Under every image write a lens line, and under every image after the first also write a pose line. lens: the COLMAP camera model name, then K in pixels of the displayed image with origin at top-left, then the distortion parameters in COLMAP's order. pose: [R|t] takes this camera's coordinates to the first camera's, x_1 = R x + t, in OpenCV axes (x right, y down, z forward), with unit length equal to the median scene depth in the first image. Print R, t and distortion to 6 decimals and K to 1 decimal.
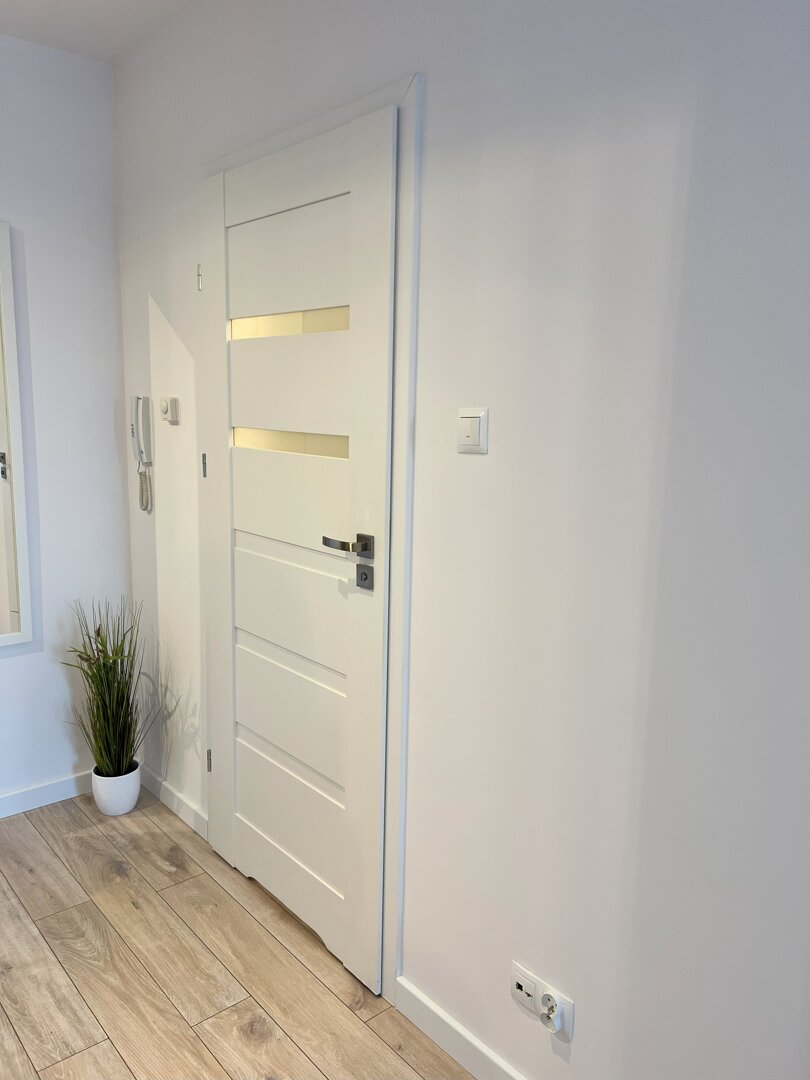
lens RADIAL K [[814.8, 0, 407.9], [0, 814.8, 535.0], [0, 0, 1]] dist [0.025677, -0.031348]
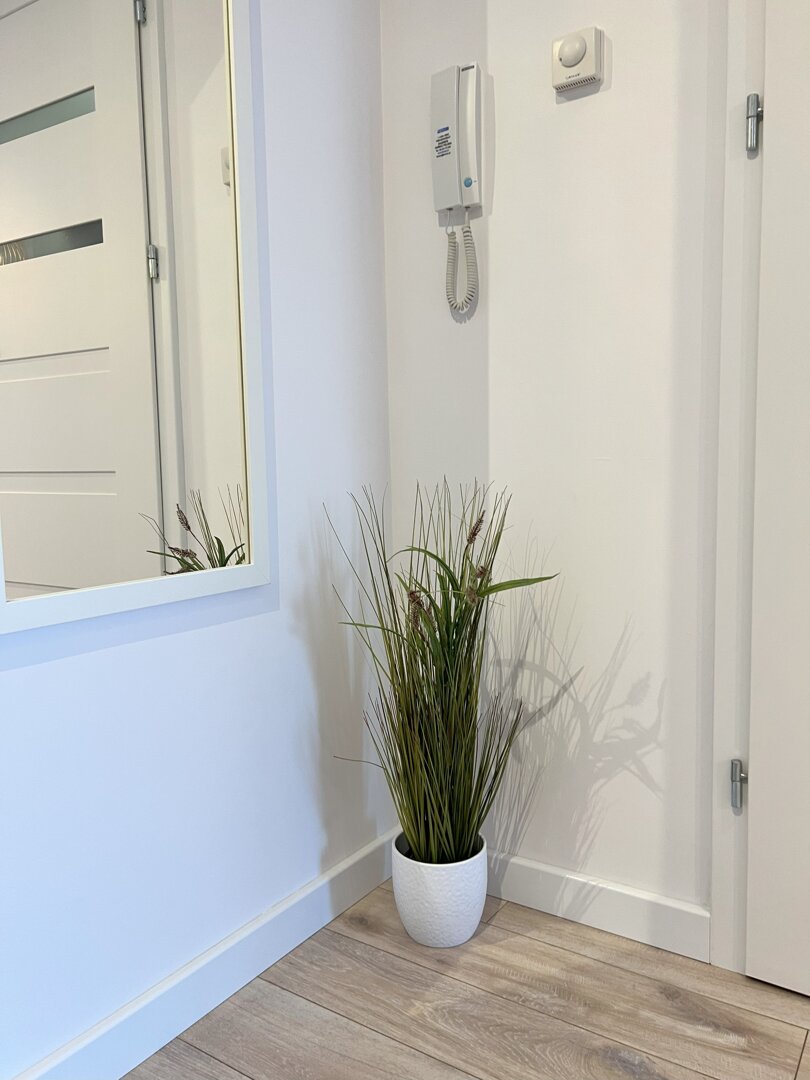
lens RADIAL K [[814.8, 0, 402.2], [0, 814.8, 543.4], [0, 0, 1]] dist [0.025677, -0.031348]
pose [[0.965348, -0.067639, 0.252047, -0.508590], [0.084618, 0.994774, -0.057134, 0.141743], [-0.246865, 0.076482, 0.966027, 0.553367]]
